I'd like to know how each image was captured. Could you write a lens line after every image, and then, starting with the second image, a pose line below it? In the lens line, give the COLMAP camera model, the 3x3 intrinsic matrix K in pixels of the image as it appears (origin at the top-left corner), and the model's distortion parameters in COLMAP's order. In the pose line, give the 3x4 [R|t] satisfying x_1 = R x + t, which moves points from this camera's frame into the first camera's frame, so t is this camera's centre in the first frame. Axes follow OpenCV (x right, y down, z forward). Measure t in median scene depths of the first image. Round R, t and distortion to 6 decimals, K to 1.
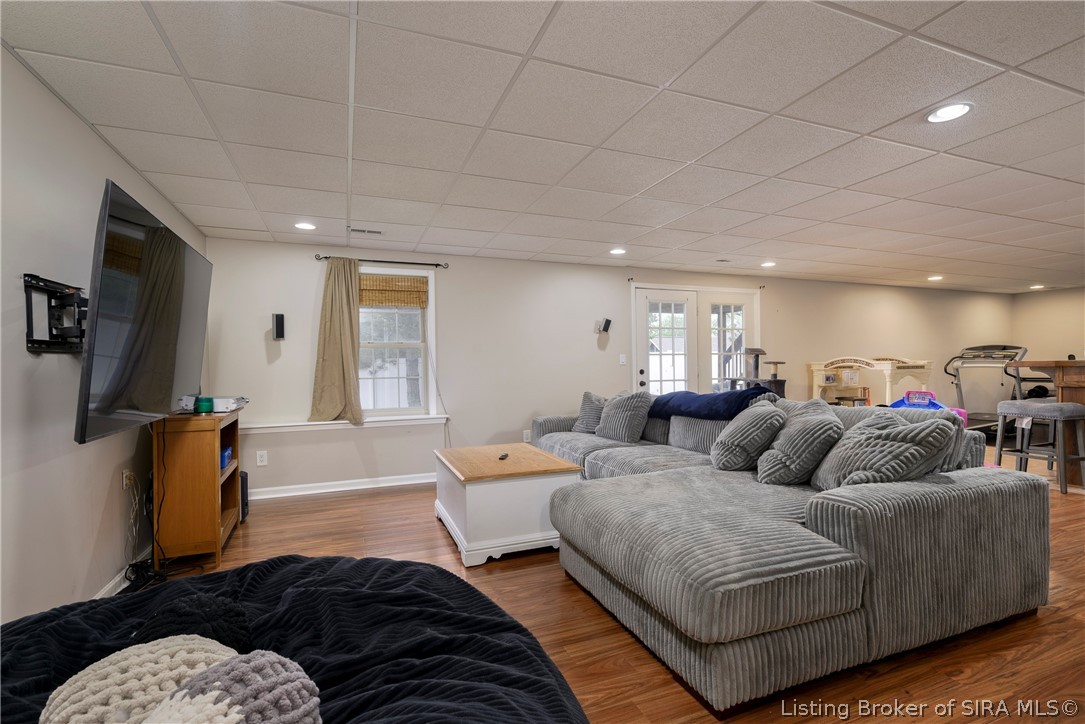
lens RADIAL K [[505.8, 0, 544.5], [0, 505.8, 367.9], [0, 0, 1]] dist [-0.002897, -0.000666]
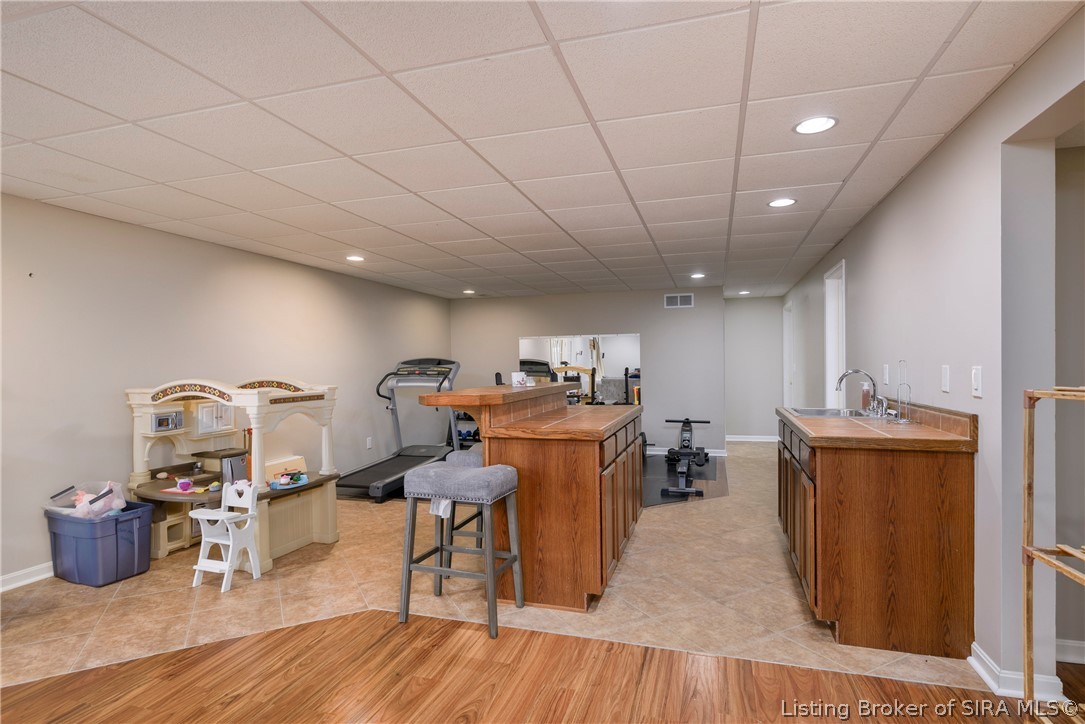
lens RADIAL K [[549.1, 0, 542.9], [0, 549.1, 367.0], [0, 0, 1]] dist [0.001492, 0.000191]
pose [[0.626440, 0.002819, 0.779465, 0.343297], [0.006670, 0.999937, -0.008978, -0.024176], [-0.779441, 0.010823, 0.626382, 0.332476]]
